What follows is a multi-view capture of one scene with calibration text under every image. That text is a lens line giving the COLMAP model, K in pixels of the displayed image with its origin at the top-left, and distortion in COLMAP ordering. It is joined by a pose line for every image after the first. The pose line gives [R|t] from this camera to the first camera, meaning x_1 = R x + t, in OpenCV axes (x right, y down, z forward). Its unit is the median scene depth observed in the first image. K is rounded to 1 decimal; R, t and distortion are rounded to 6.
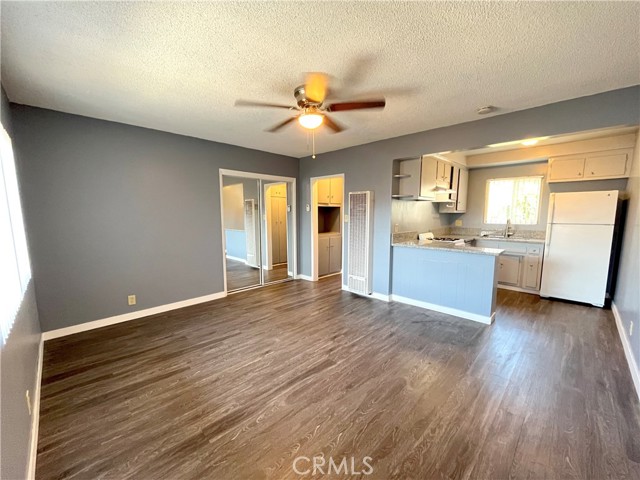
lens RADIAL K [[260.9, 0, 319.7], [0, 260.9, 242.7], [0, 0, 1]] dist [0.001166, -0.000066]
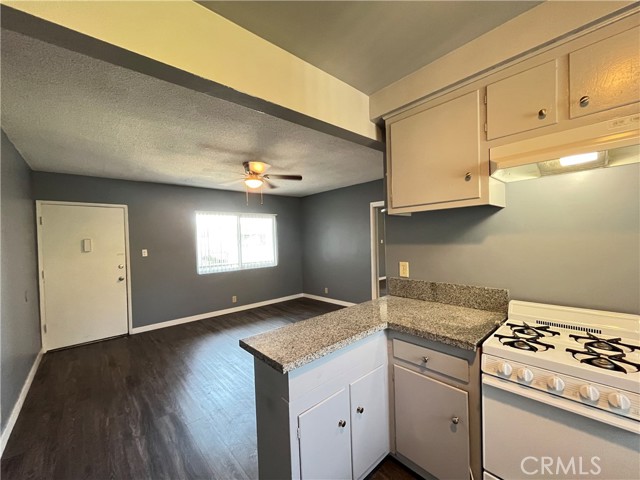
lens RADIAL K [[260.9, 0, 319.7], [0, 260.9, 244.4], [0, 0, 1]] dist [0.001166, -0.000066]
pose [[-0.055897, 0.020351, -0.998229, 0.757294], [-0.085173, 0.996051, 0.025076, -0.094371], [0.994797, 0.086423, -0.053943, 0.773933]]
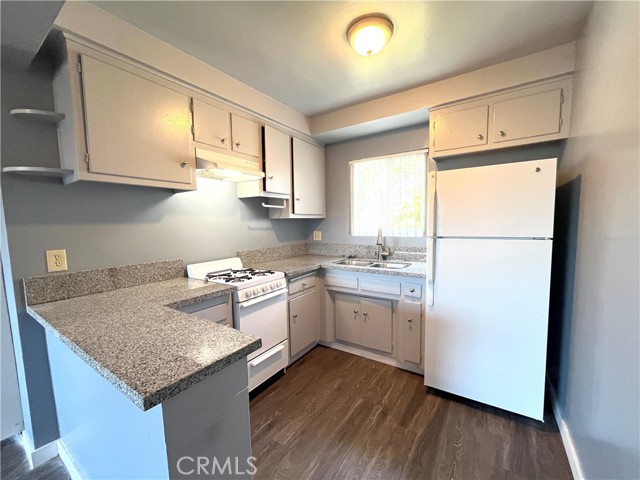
lens RADIAL K [[260.9, 0, 320.5], [0, 260.9, 242.8], [0, 0, 1]] dist [0.001166, -0.000066]
pose [[0.983065, -0.033003, 0.180258, 0.562224], [0.039136, 0.998766, -0.030574, -0.052937], [-0.179027, 0.037111, 0.983144, 0.538977]]
